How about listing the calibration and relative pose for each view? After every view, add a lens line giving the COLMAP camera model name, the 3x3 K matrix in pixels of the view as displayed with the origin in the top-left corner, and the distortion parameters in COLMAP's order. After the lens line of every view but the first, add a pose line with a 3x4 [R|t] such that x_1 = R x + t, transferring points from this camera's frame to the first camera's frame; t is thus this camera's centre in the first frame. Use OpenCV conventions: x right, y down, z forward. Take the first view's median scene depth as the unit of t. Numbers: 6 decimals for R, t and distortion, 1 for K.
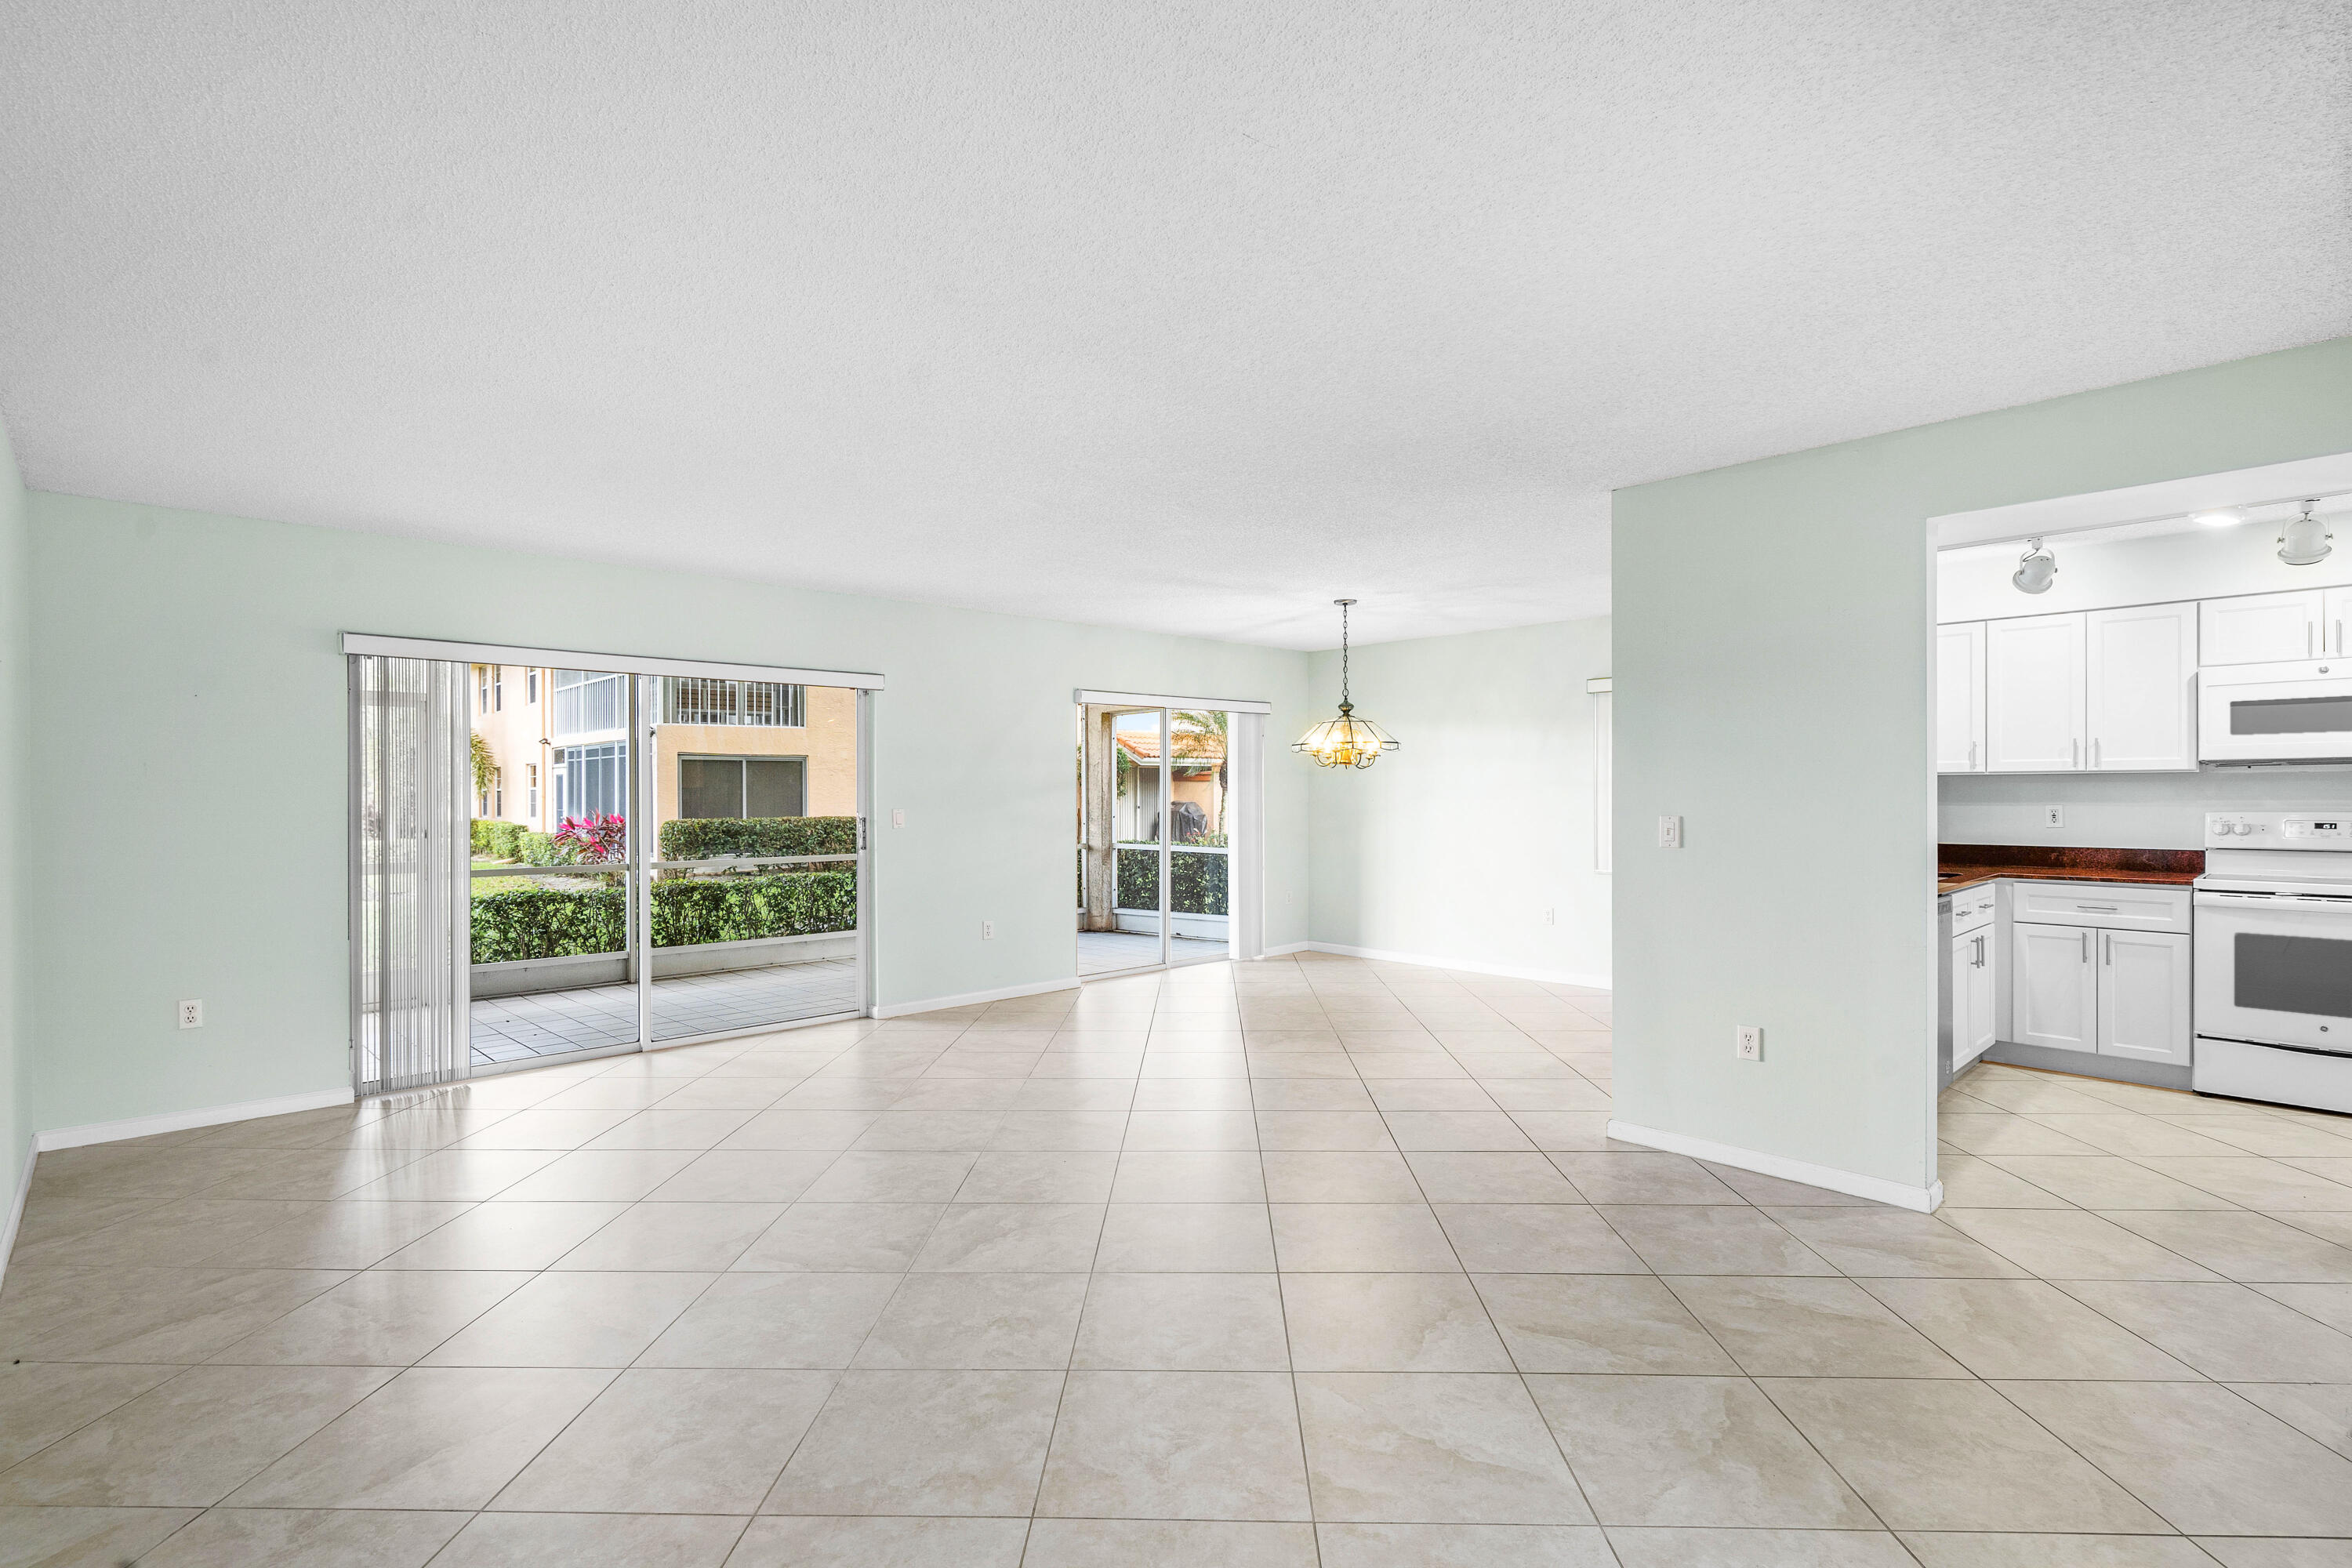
lens RADIAL K [[1091.4, 0, 1176.0], [0, 1091.4, 784.0], [0, 0, 1]] dist [0.001549, 0.000123]
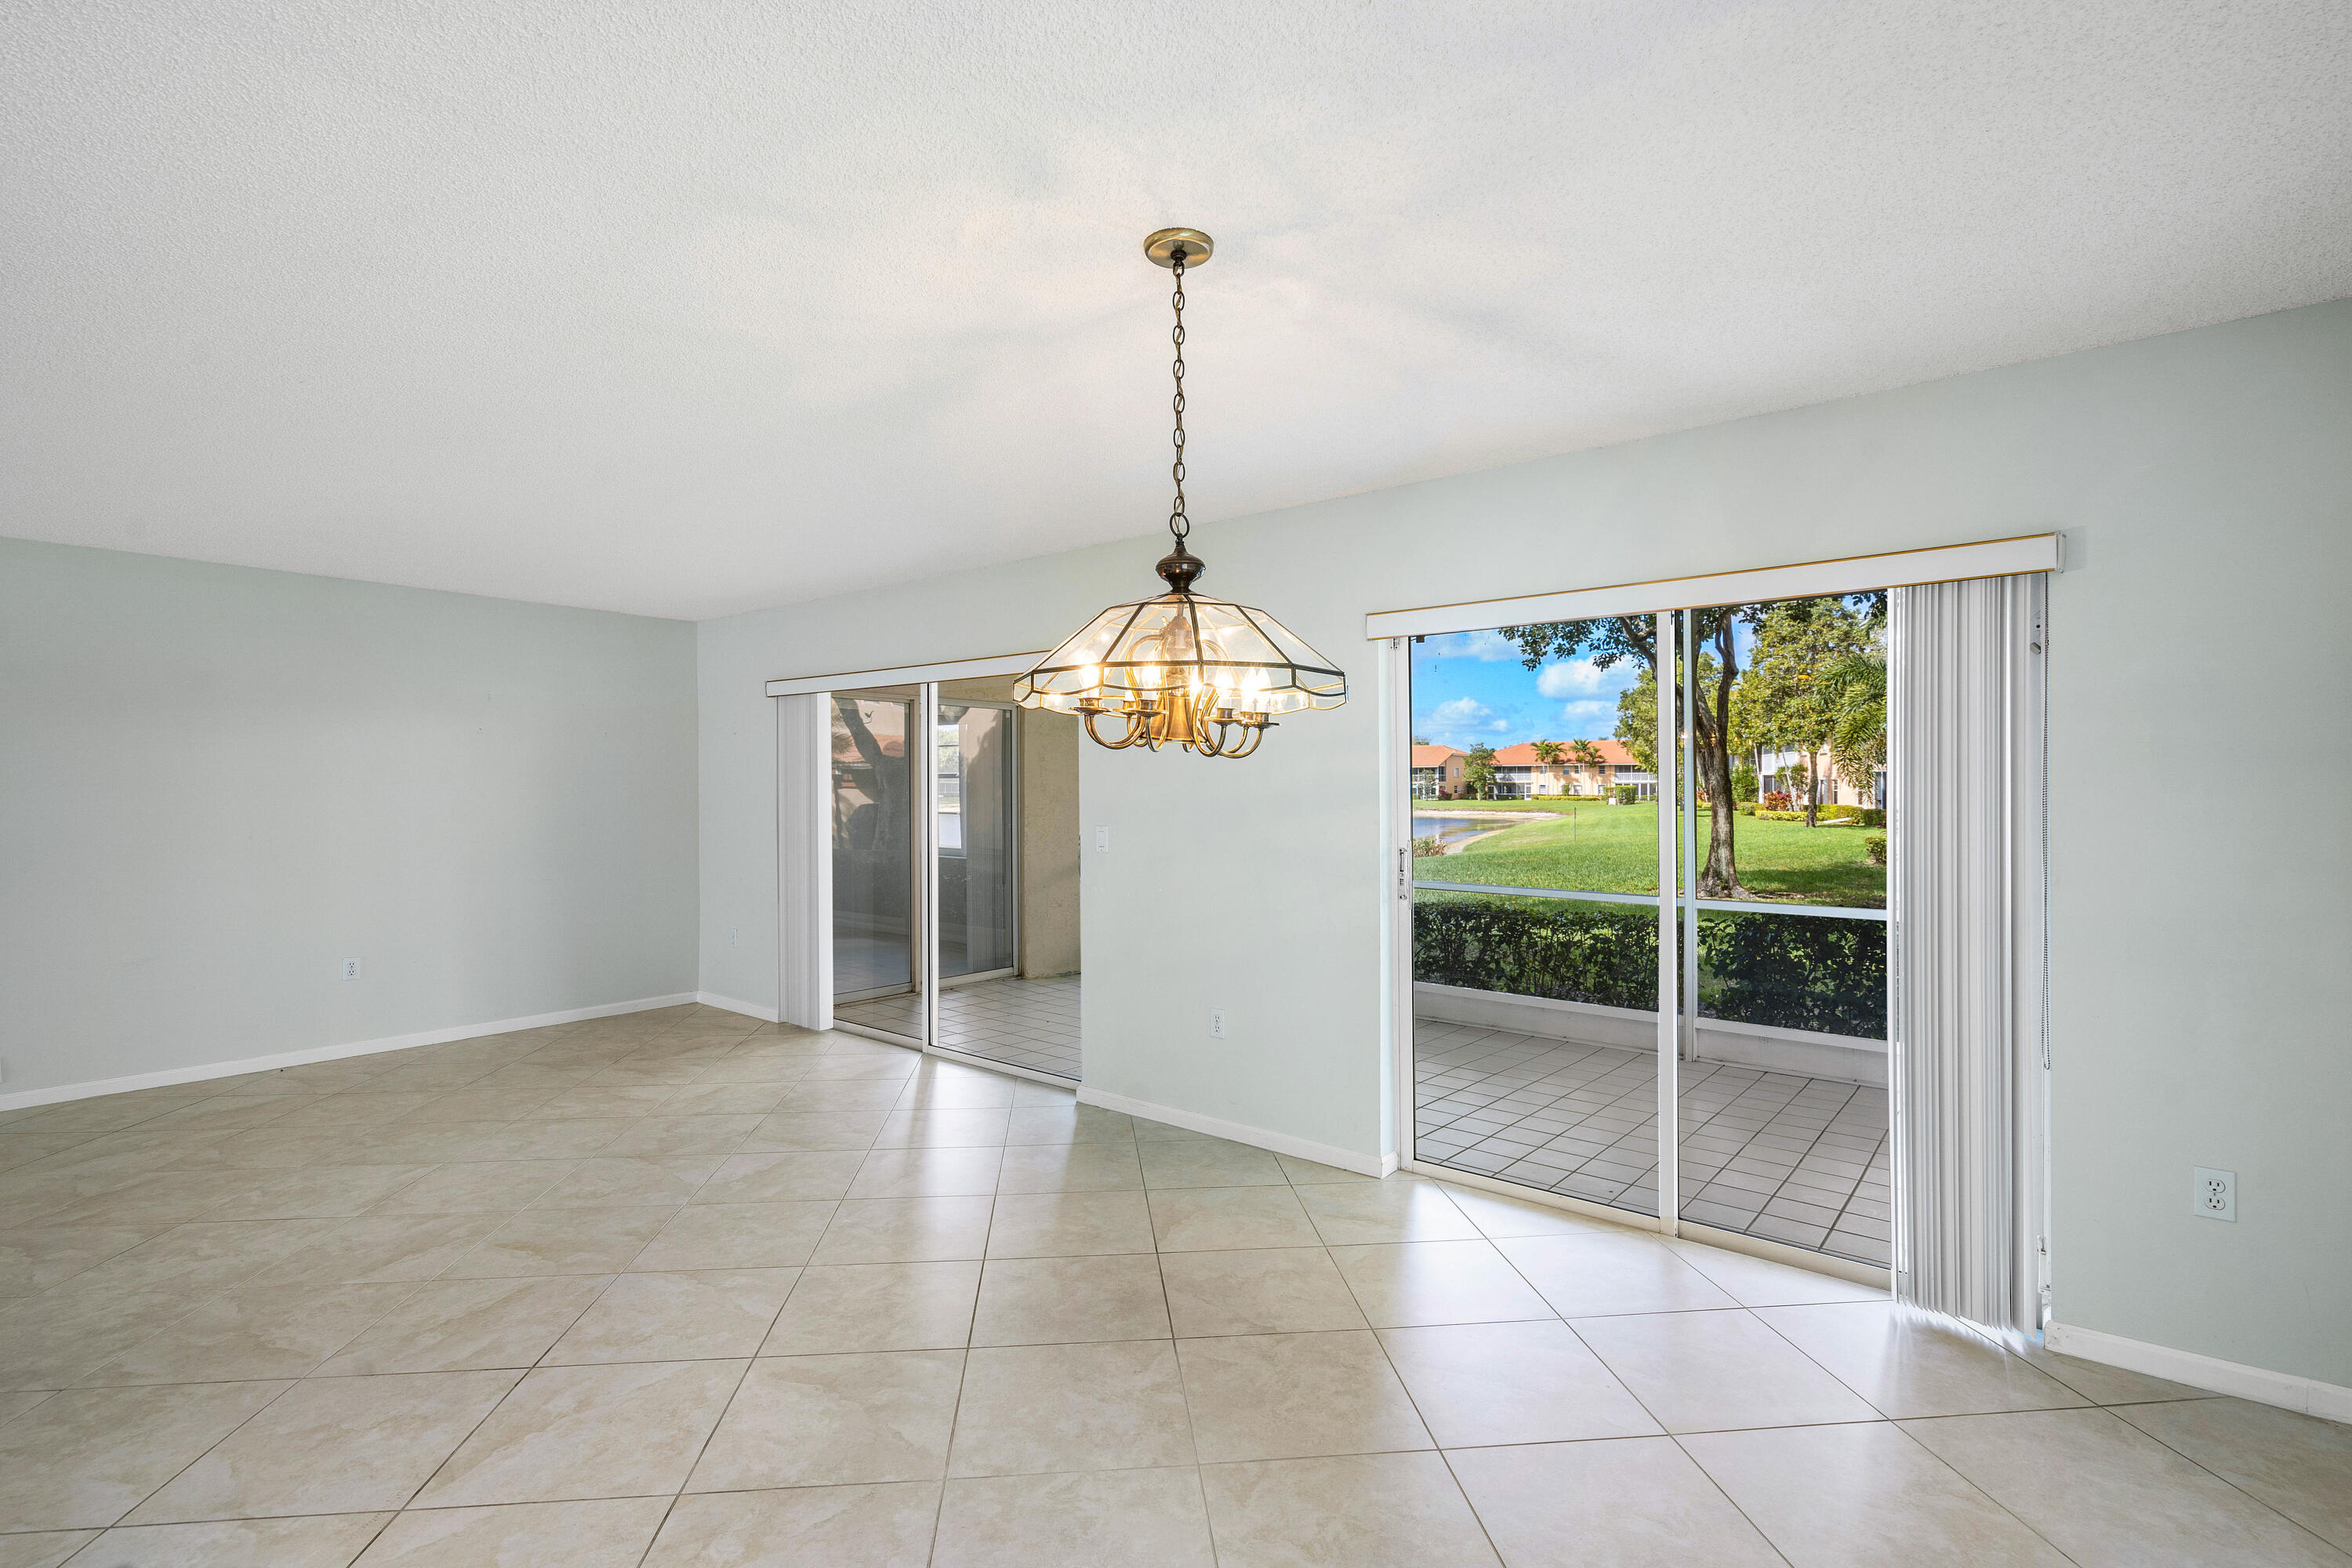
lens RADIAL K [[1094.0, 0, 1195.5], [0, 1094.0, 791.7], [0, 0, 1]] dist [-0.018717, 0.005697]
pose [[0.134292, 0.010775, -0.990883, 0.565305], [0.006228, 0.999912, 0.011717, -0.009873], [0.990922, -0.007744, 0.134213, 1.133120]]
